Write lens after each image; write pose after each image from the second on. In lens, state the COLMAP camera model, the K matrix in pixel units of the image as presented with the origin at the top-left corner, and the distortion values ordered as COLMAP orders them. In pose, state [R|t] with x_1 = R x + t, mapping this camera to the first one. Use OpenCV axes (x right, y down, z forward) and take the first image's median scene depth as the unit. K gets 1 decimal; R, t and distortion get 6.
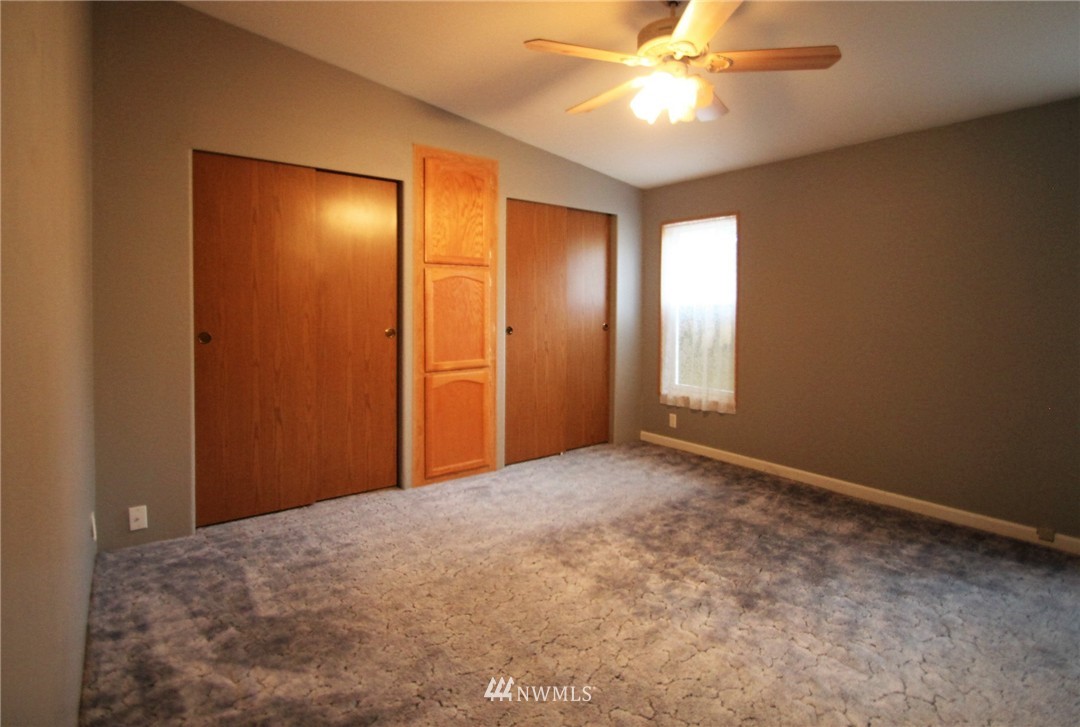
lens RADIAL K [[526.0, 0, 539.1], [0, 526.0, 308.6], [0, 0, 1]] dist [0.002296, -0.019674]
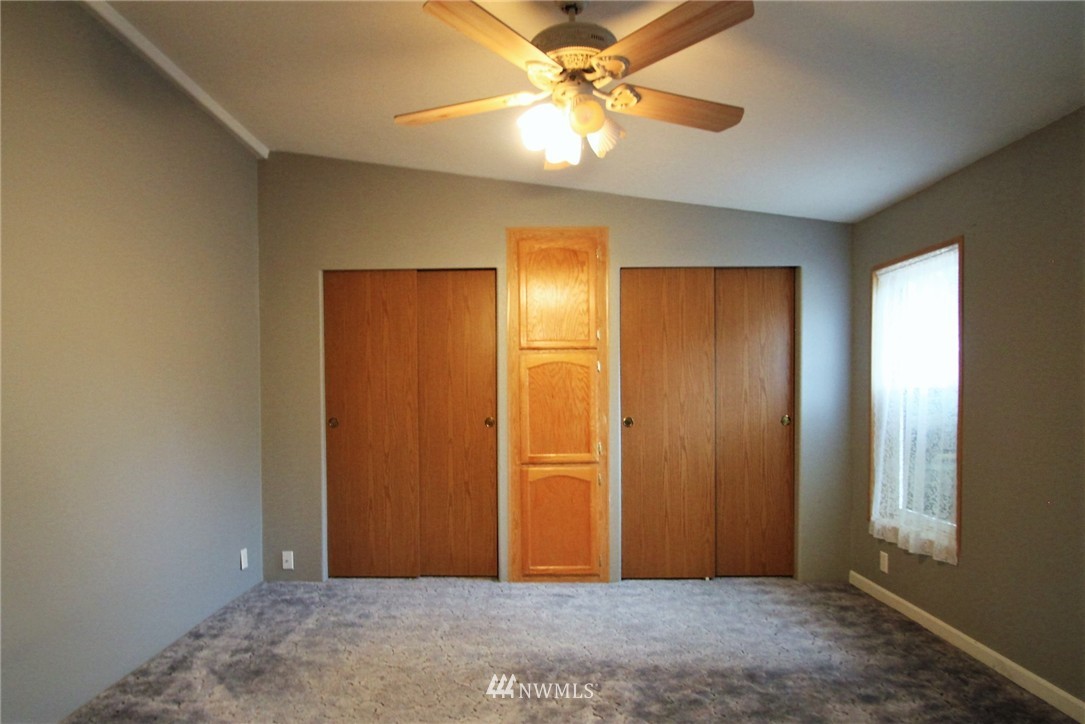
lens RADIAL K [[583.5, 0, 540.3], [0, 583.5, 391.9], [0, 0, 1]] dist [-0.013391, -0.000422]
pose [[0.784827, -0.011709, -0.619605, 0.469211], [0.007661, 0.999928, -0.009193, 0.000097], [0.619668, 0.002468, 0.784860, 0.187993]]
